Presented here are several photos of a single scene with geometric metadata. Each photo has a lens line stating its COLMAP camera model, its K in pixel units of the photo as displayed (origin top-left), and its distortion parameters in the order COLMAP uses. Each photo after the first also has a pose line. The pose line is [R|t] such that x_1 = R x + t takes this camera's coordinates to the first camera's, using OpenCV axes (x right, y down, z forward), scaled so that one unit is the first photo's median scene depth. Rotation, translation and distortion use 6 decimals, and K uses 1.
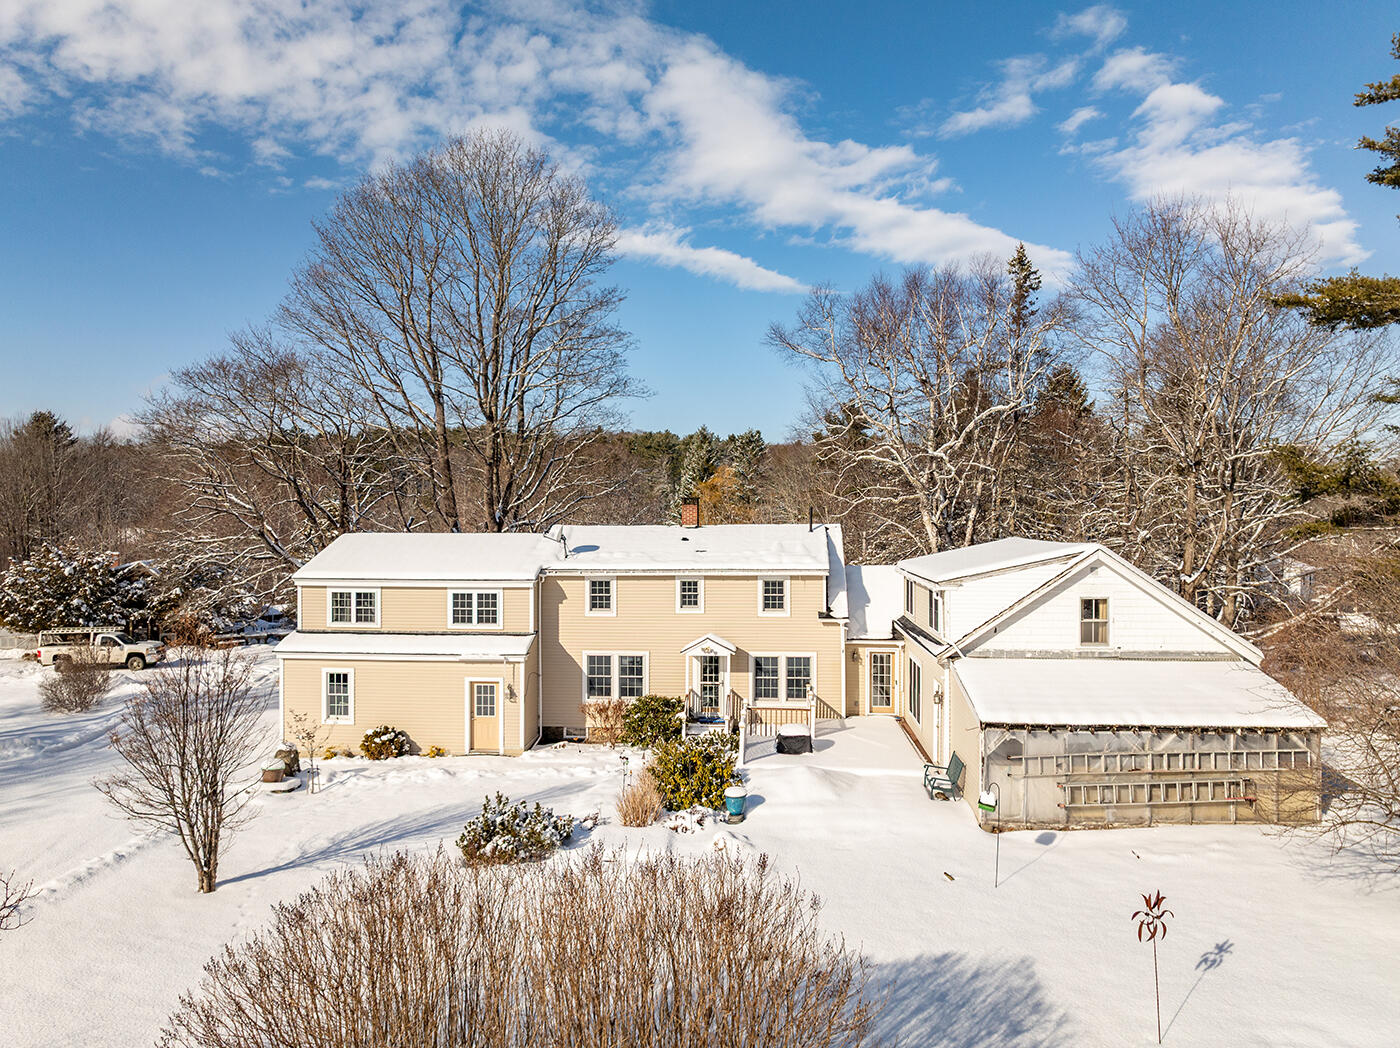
lens RADIAL K [[989.0, 0, 694.1], [0, 989.0, 521.2], [0, 0, 1]] dist [-0.012385, 0.009670]
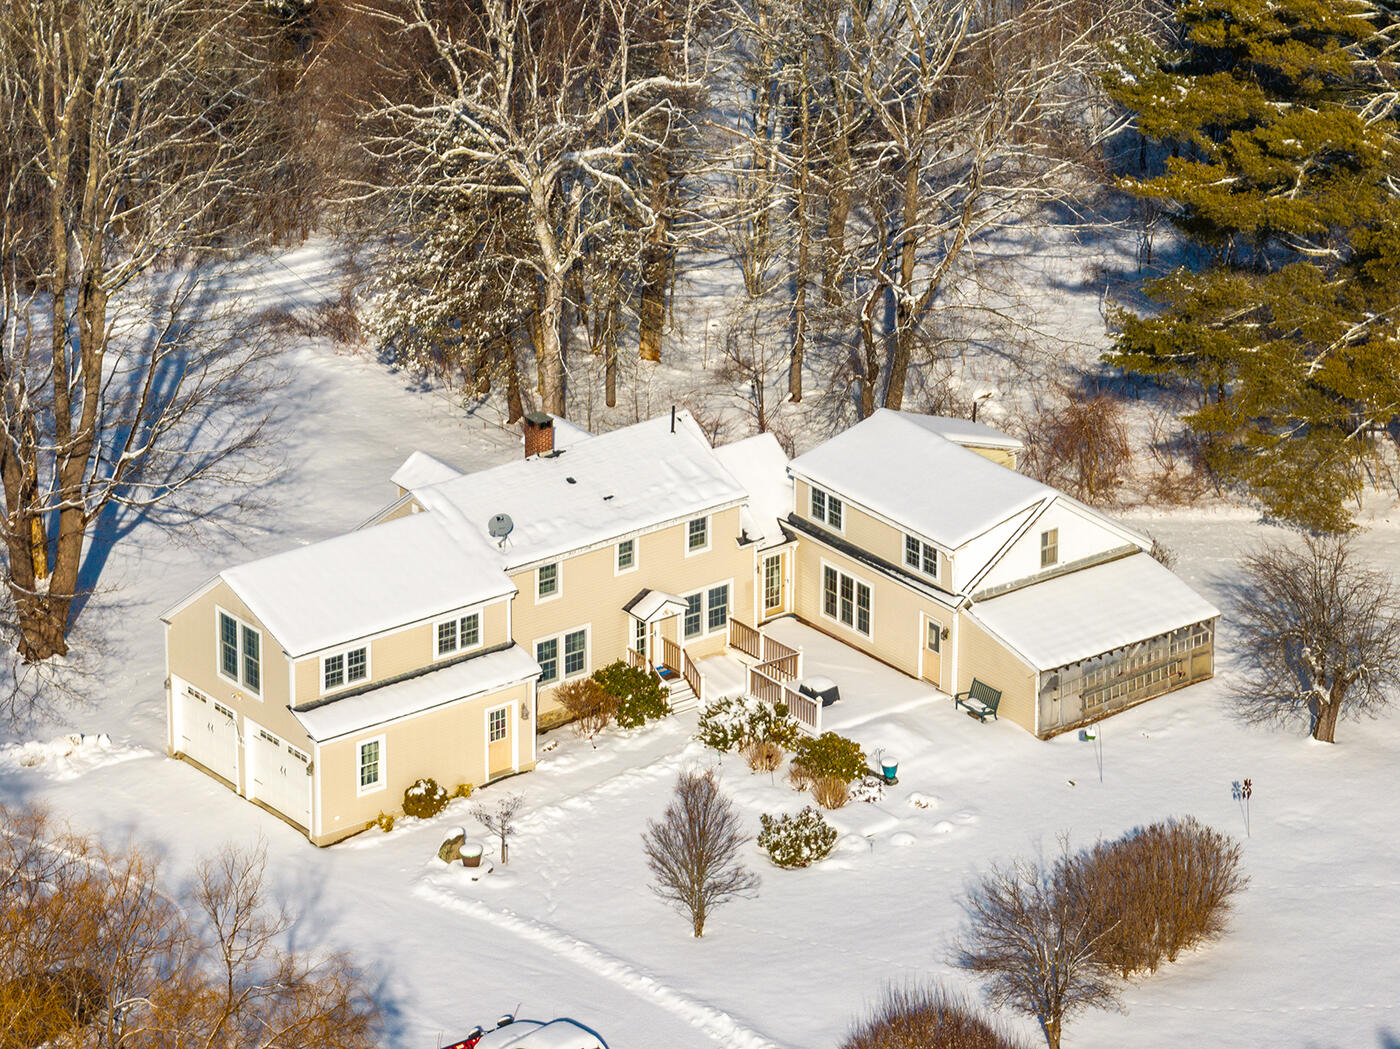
lens RADIAL K [[6483.0, 0, 700.8], [0, 6483.0, 523.0], [0, 0, 1]] dist [-1.266651, 0.000000]
pose [[0.742016, -0.262890, 0.616685, -3.781821], [-0.002280, 0.918906, 0.394469, -2.407307], [-0.670378, -0.294109, 0.681244, -3.249983]]
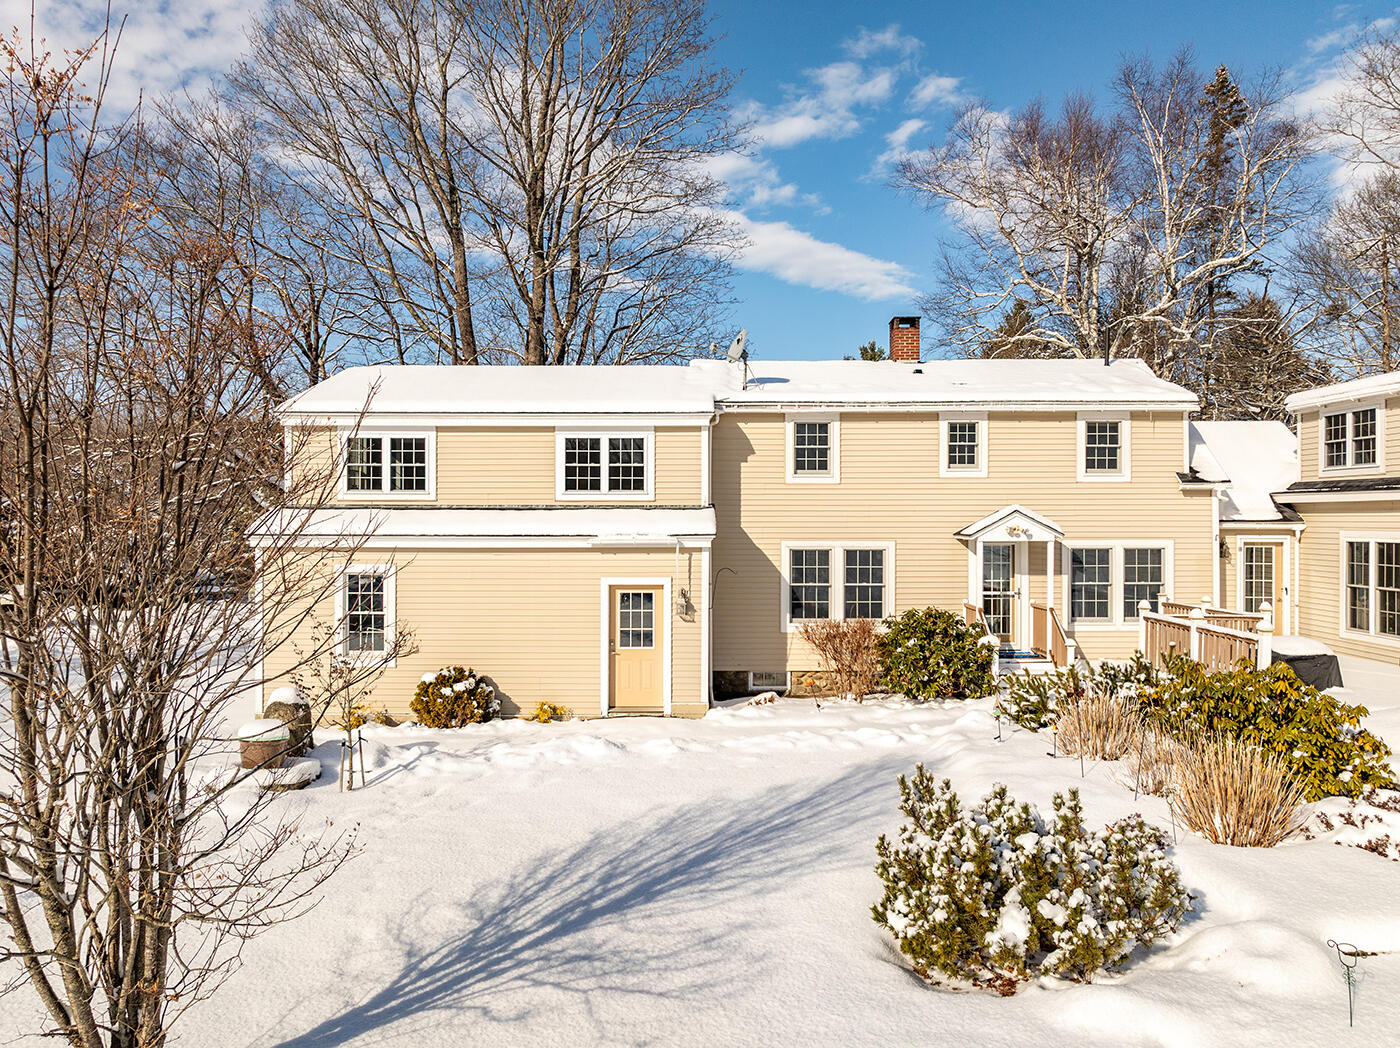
lens RADIAL K [[989.0, 0, 706.6], [0, 989.0, 519.0], [0, 0, 1]] dist [-0.012385, 0.009670]
pose [[0.996511, 0.000305, 0.083465, -0.214607], [-0.000245, 1.000000, -0.000728, 0.122533], [-0.083465, 0.000705, 0.996510, 0.430798]]
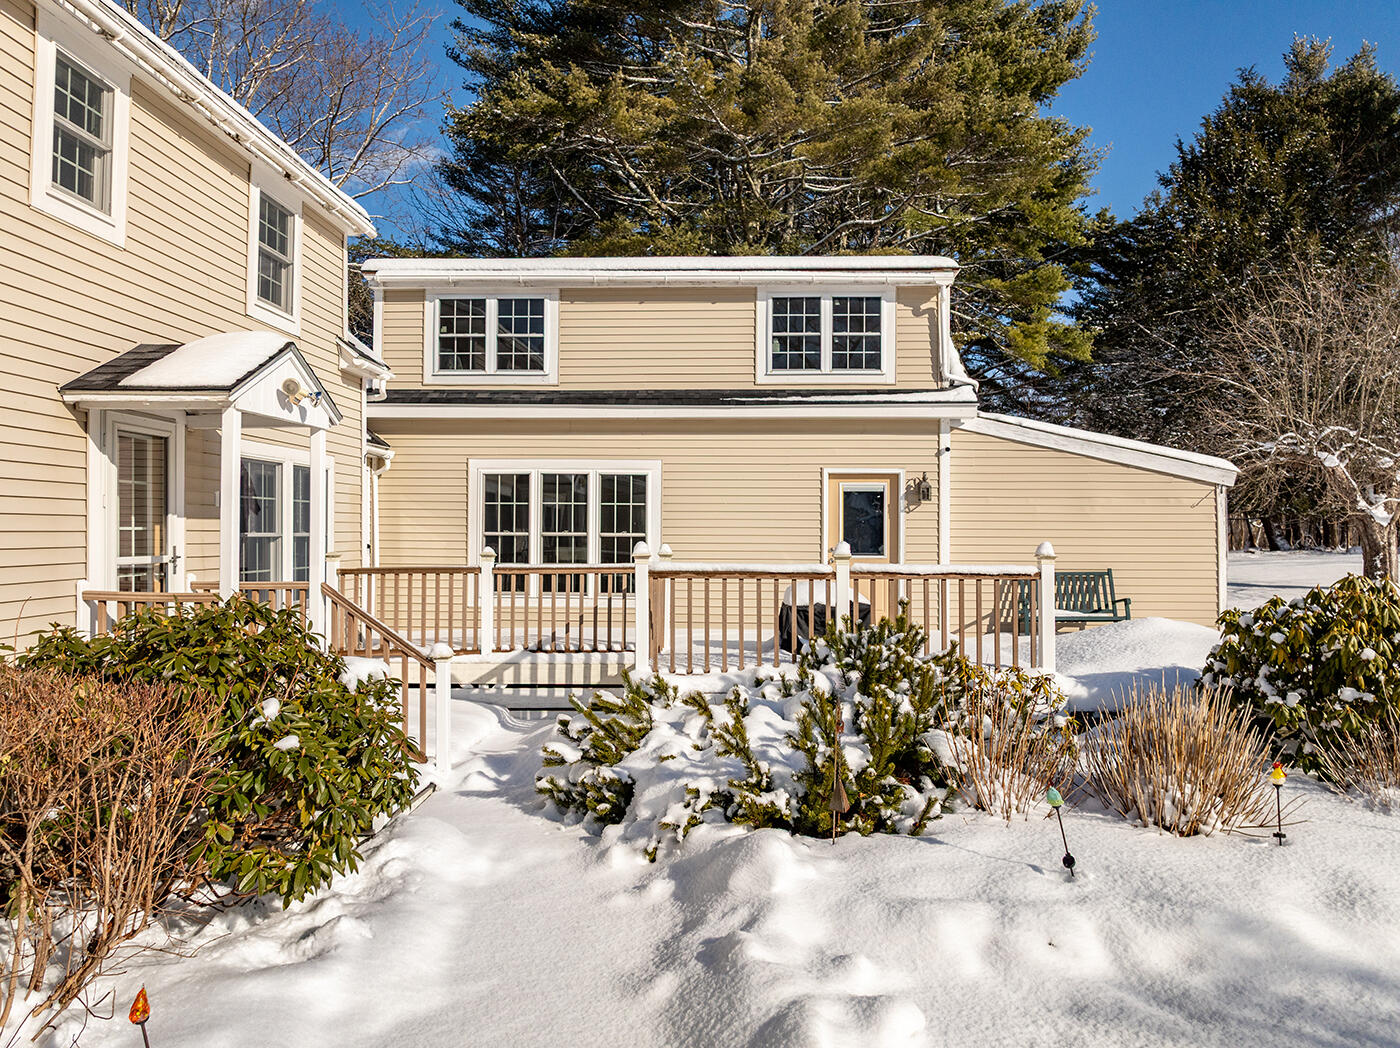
lens RADIAL K [[989.0, 0, 701.7], [0, 989.0, 519.2], [0, 0, 1]] dist [-0.012385, 0.009670]
pose [[-0.032489, 0.012482, 0.999394, -0.218273], [-0.001291, 0.999921, -0.012531, 0.160178], [-0.999471, -0.001697, -0.032470, 0.902633]]
